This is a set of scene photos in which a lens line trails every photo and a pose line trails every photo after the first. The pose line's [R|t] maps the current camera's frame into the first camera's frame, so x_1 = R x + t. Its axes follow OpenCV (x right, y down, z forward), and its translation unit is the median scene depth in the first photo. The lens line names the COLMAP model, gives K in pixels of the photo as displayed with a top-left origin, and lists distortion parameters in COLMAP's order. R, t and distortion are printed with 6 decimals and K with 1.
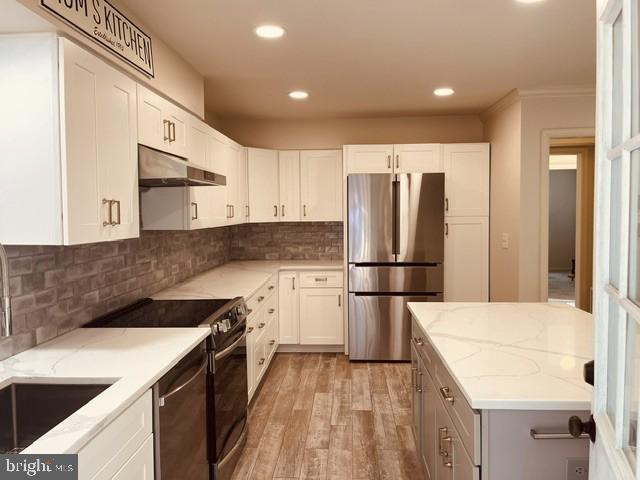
lens RADIAL K [[491.7, 0, 323.7], [0, 491.7, 237.9], [0, 0, 1]] dist [0.083645, 0.000425]
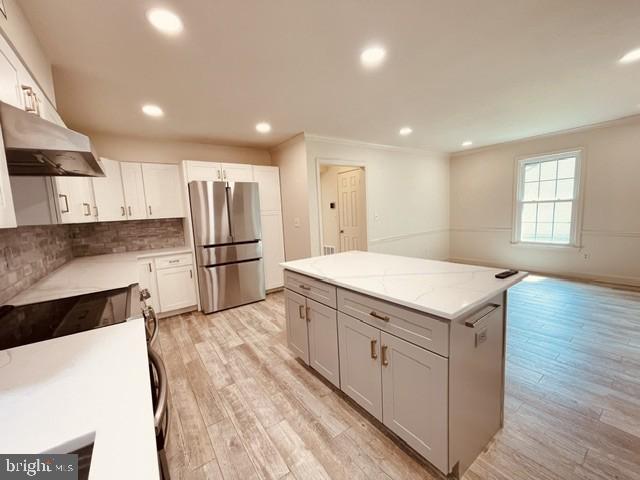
lens RADIAL K [[262.0, 0, 318.5], [0, 262.0, 242.4], [0, 0, 1]] dist [0.004778, 0.000317]
pose [[0.789197, -0.103548, 0.605348, -0.130942], [0.076173, 0.994576, 0.070821, 0.013909], [-0.609398, -0.009781, 0.792804, 0.211098]]
